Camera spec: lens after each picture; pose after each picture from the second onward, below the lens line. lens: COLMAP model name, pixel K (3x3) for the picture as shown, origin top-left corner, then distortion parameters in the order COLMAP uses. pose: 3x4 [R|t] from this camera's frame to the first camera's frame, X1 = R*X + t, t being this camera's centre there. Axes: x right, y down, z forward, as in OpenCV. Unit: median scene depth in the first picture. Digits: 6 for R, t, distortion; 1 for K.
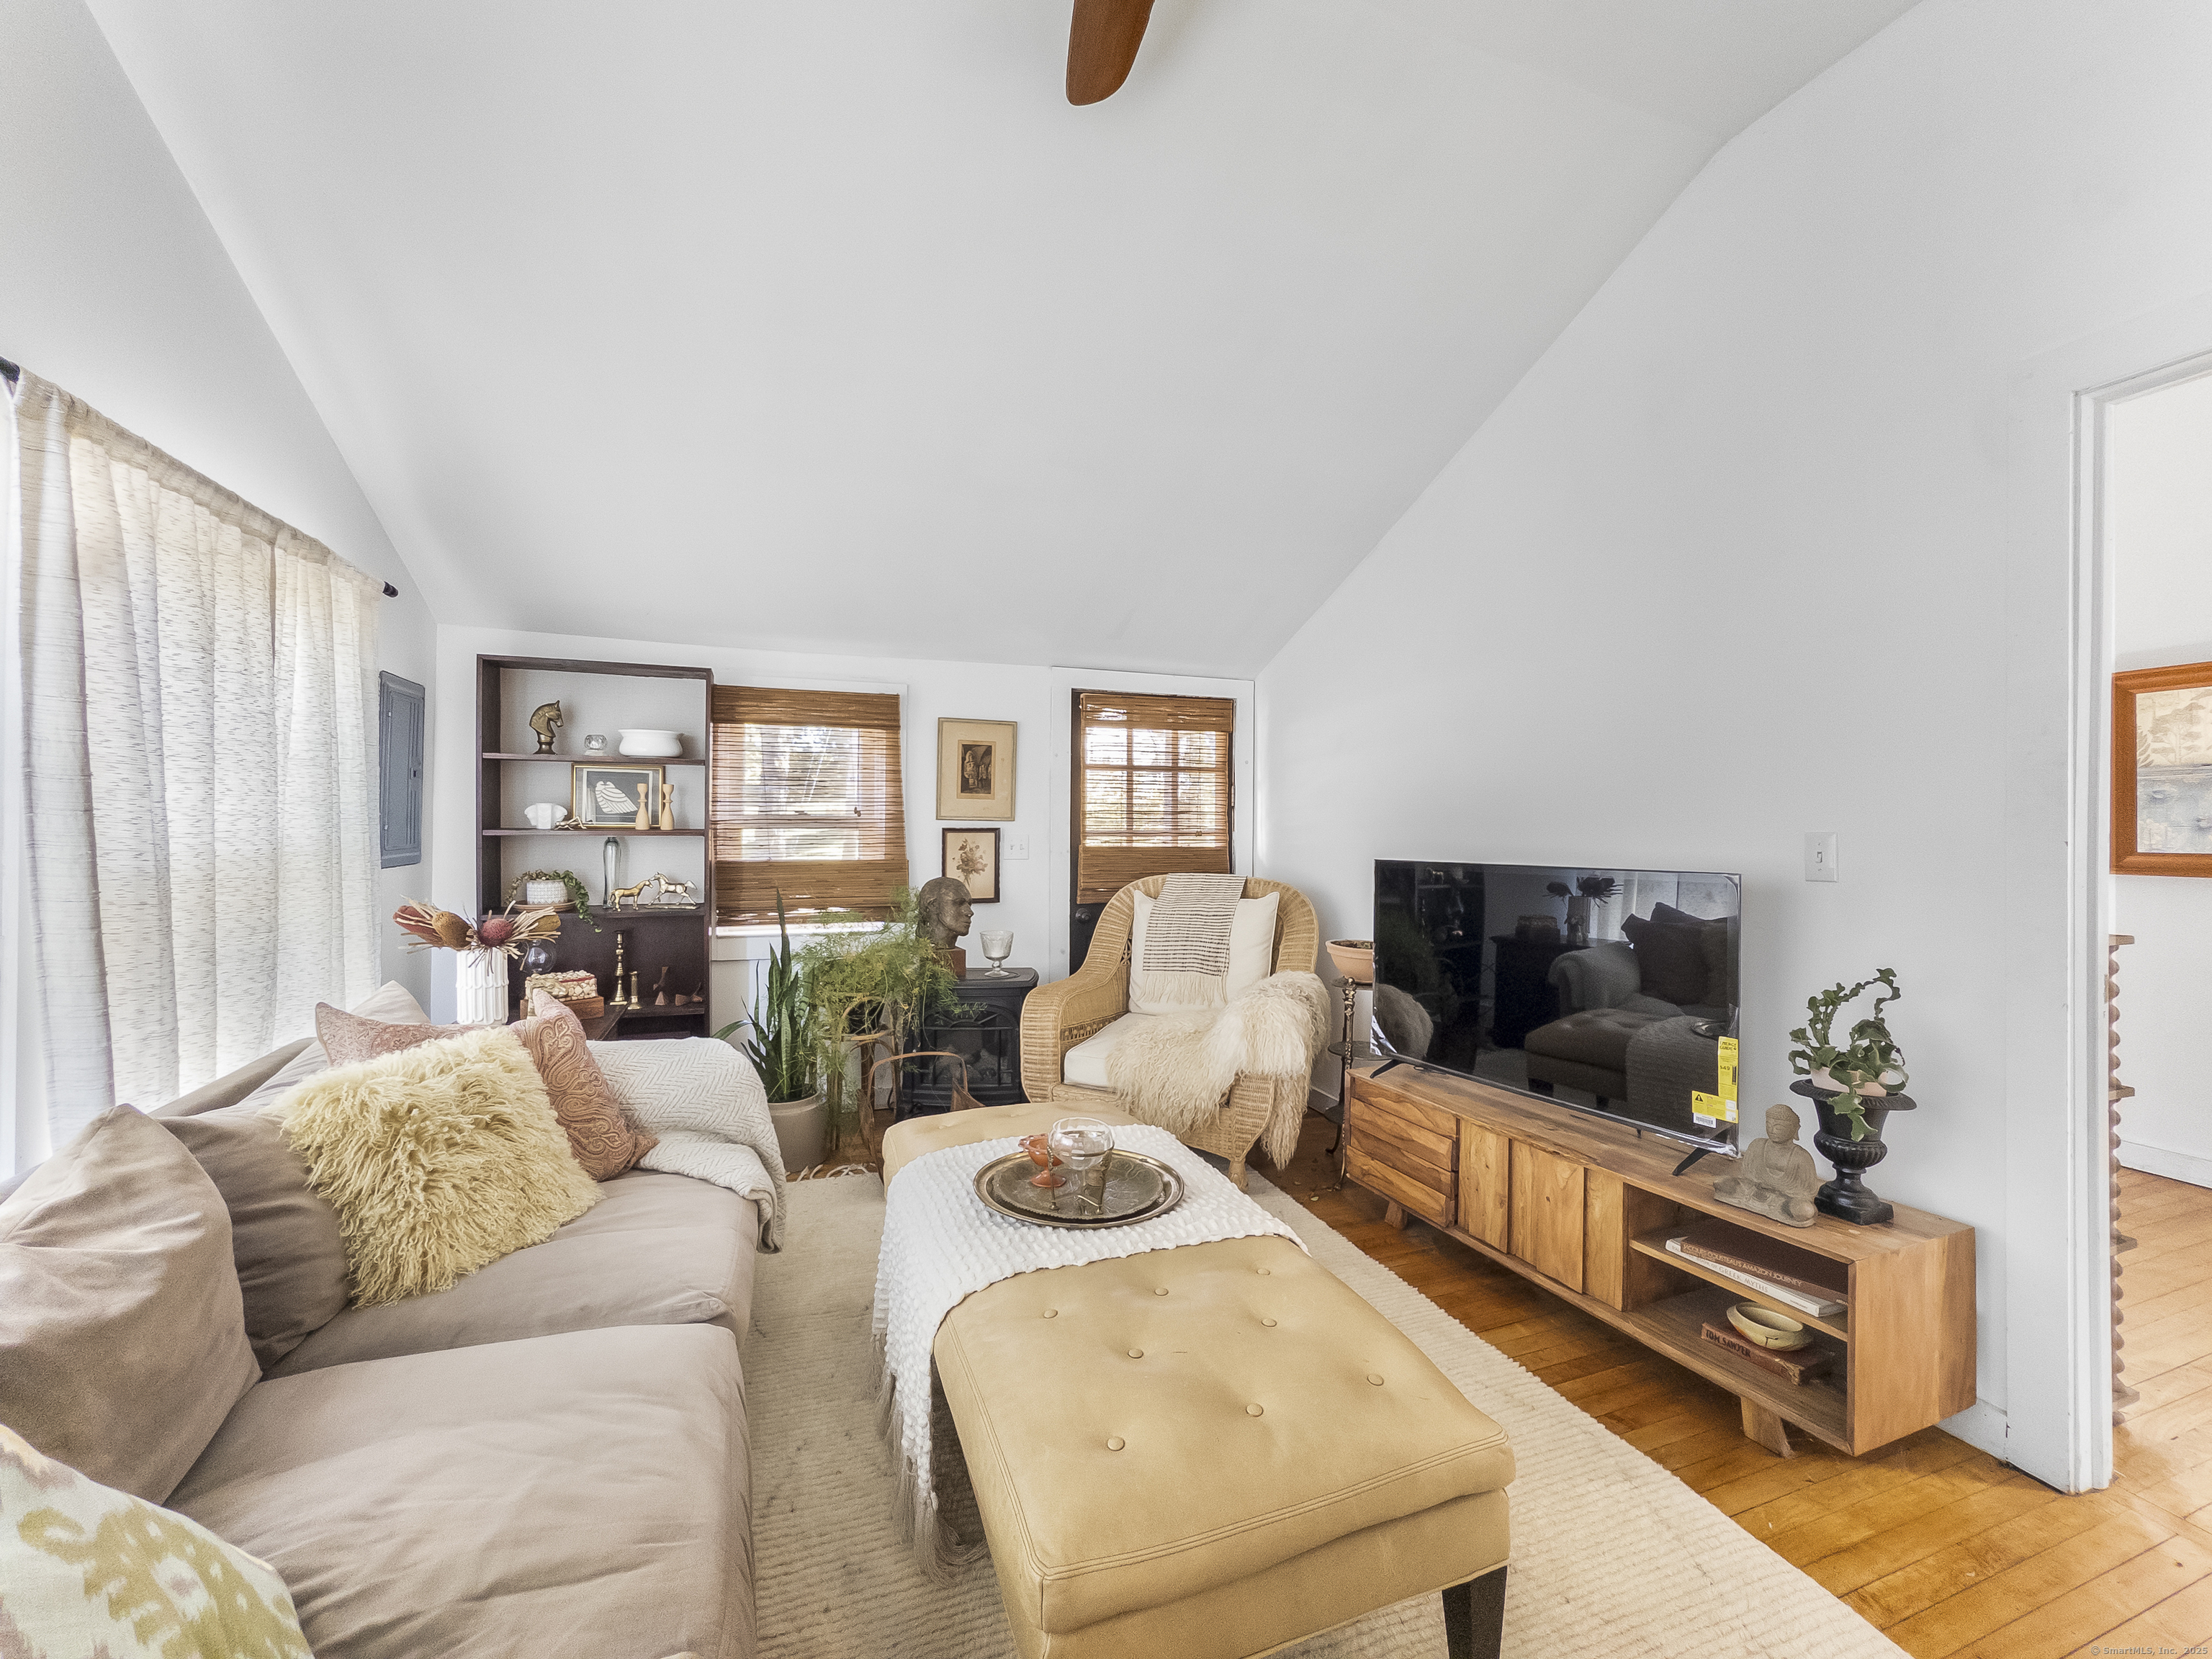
lens RADIAL K [[932.2, 0, 1145.2], [0, 932.2, 852.7], [0, 0, 1]] dist [-0.015047, 0.005126]
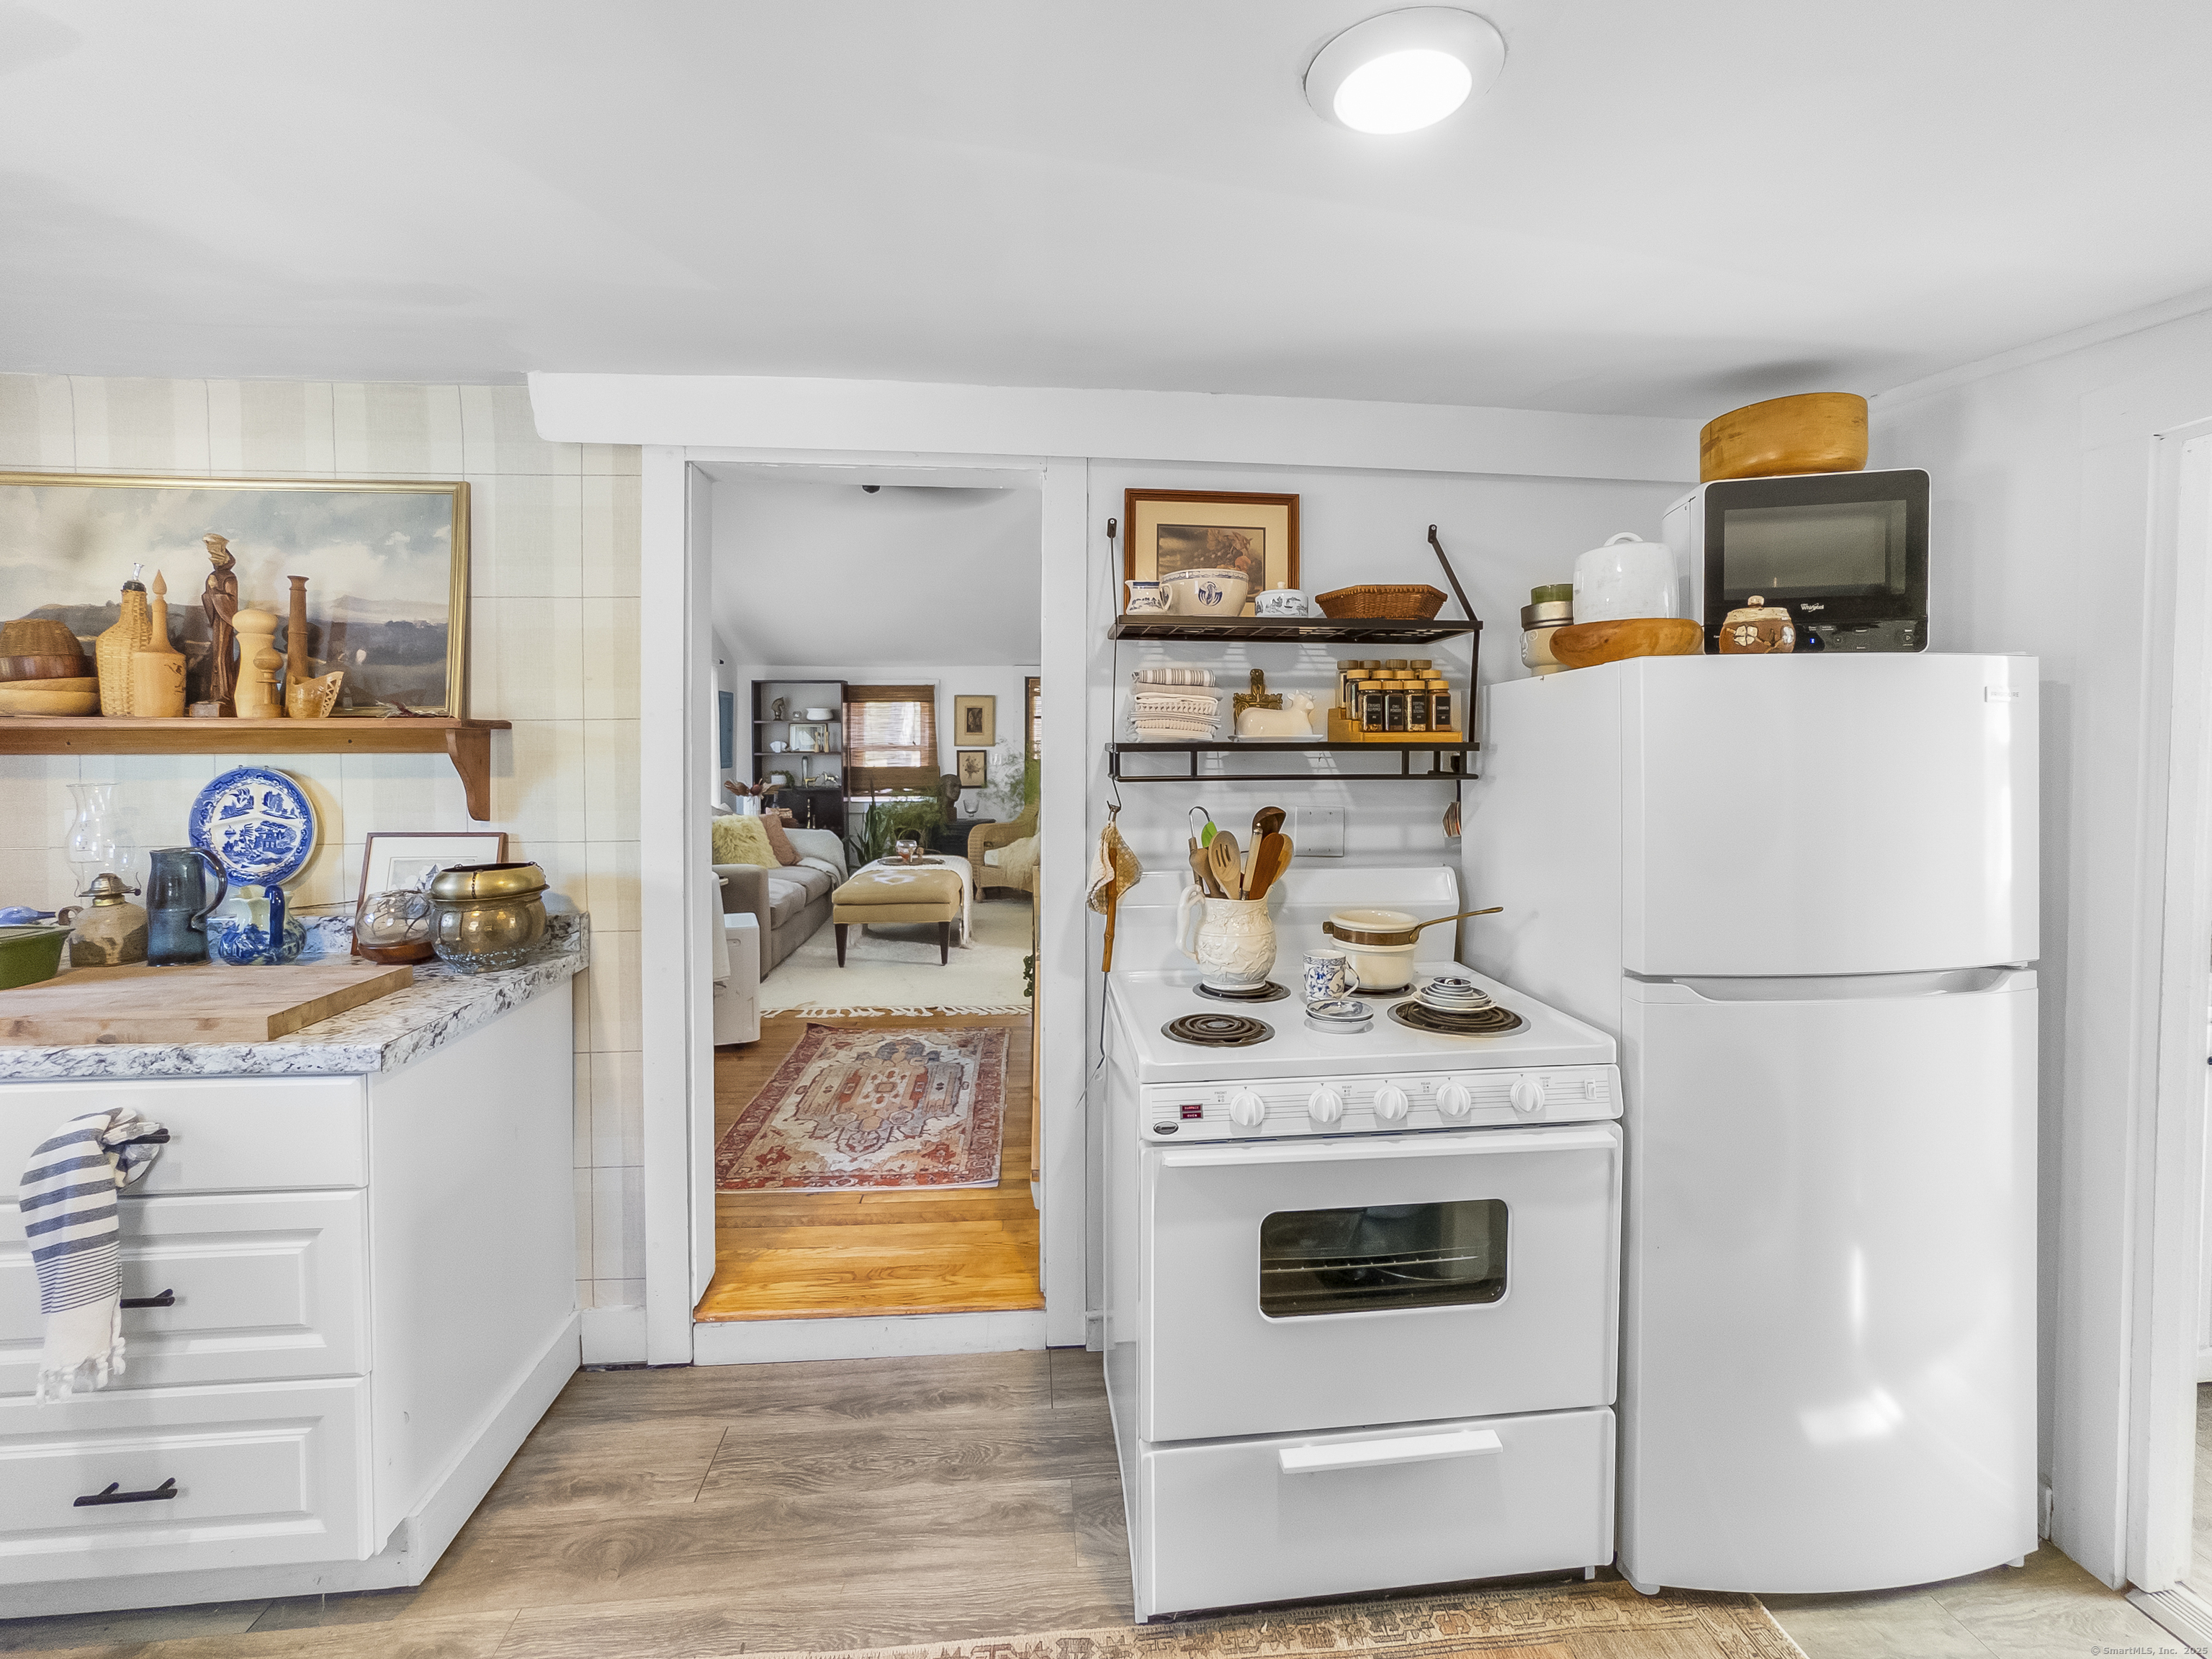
lens RADIAL K [[932.2, 0, 1105.6], [0, 932.2, 773.6], [0, 0, 1]] dist [-0.015047, 0.005126]
pose [[0.962970, 0.003632, -0.269584, 0.741736], [-0.001621, 0.999969, 0.007682, 0.008187], [0.269603, -0.006960, 0.962946, -0.984629]]
